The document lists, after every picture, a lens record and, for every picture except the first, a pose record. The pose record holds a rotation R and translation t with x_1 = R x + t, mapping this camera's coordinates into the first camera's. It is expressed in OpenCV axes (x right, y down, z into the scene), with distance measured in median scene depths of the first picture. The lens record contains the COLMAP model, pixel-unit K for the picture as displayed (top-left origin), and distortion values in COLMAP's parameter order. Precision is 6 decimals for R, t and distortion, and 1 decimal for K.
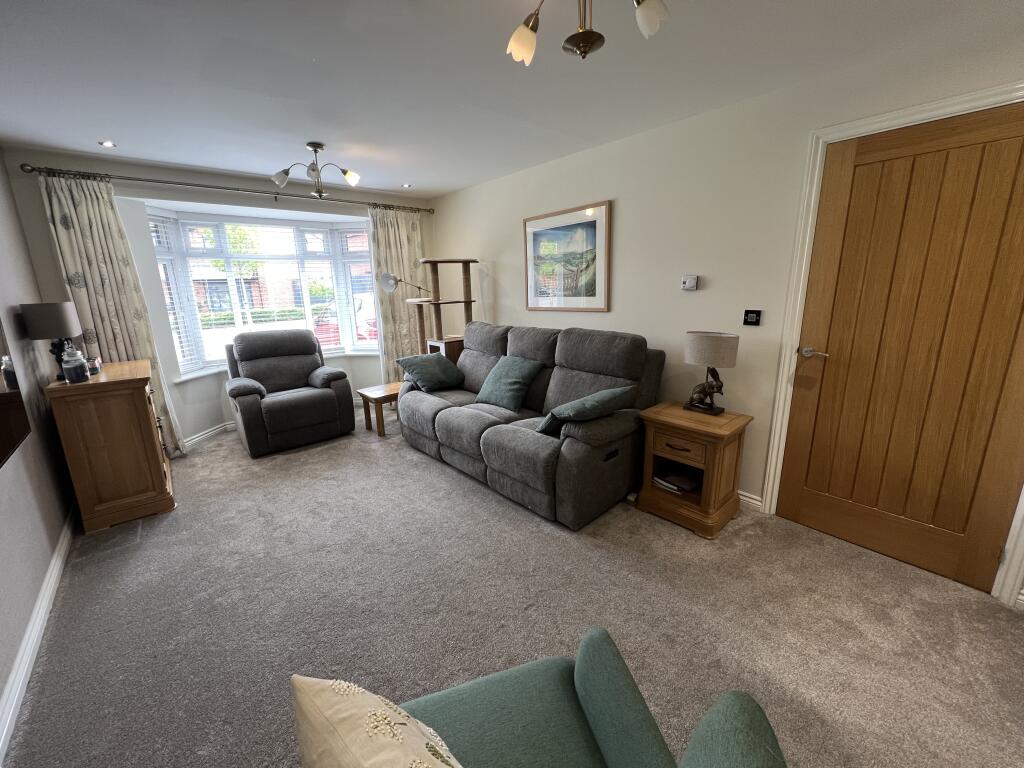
lens RADIAL K [[412.7, 0, 505.9], [0, 412.7, 382.2], [0, 0, 1]] dist [0.000703, -0.000202]
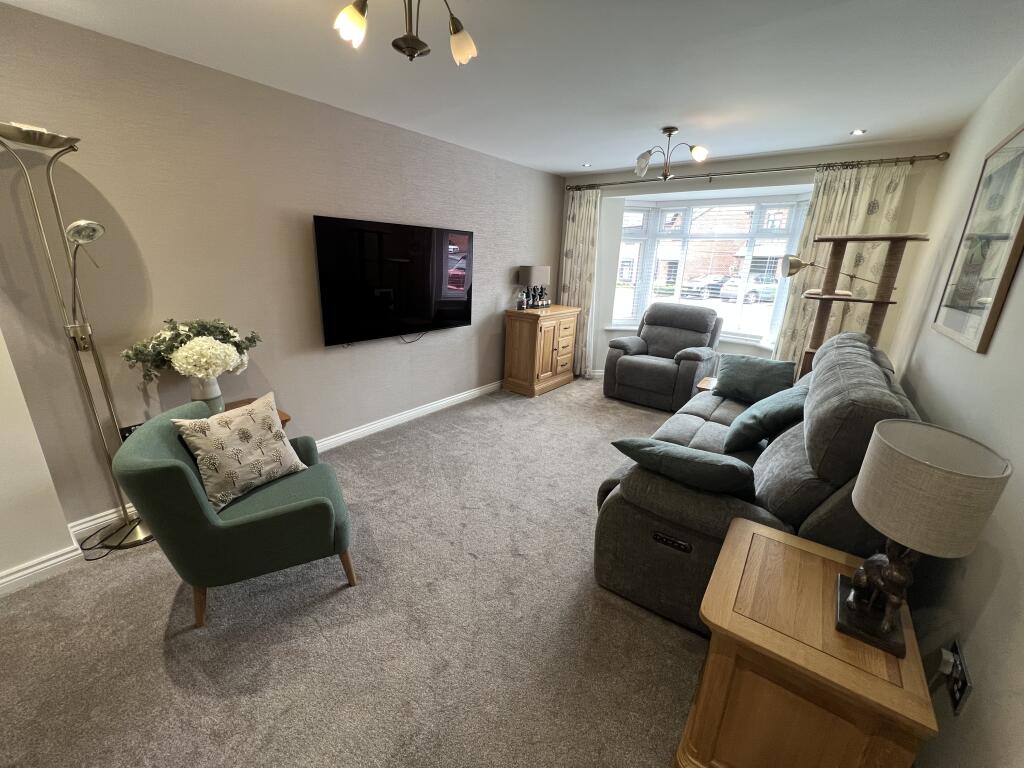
lens RADIAL K [[411.1, 0, 509.7], [0, 411.1, 382.2], [0, 0, 1]] dist [-0.000442, -0.000221]
pose [[0.191018, 0.313770, -0.930086, 0.546803], [-0.263844, 0.929075, 0.259242, -0.119278], [0.945462, 0.195877, 0.260257, 0.400752]]
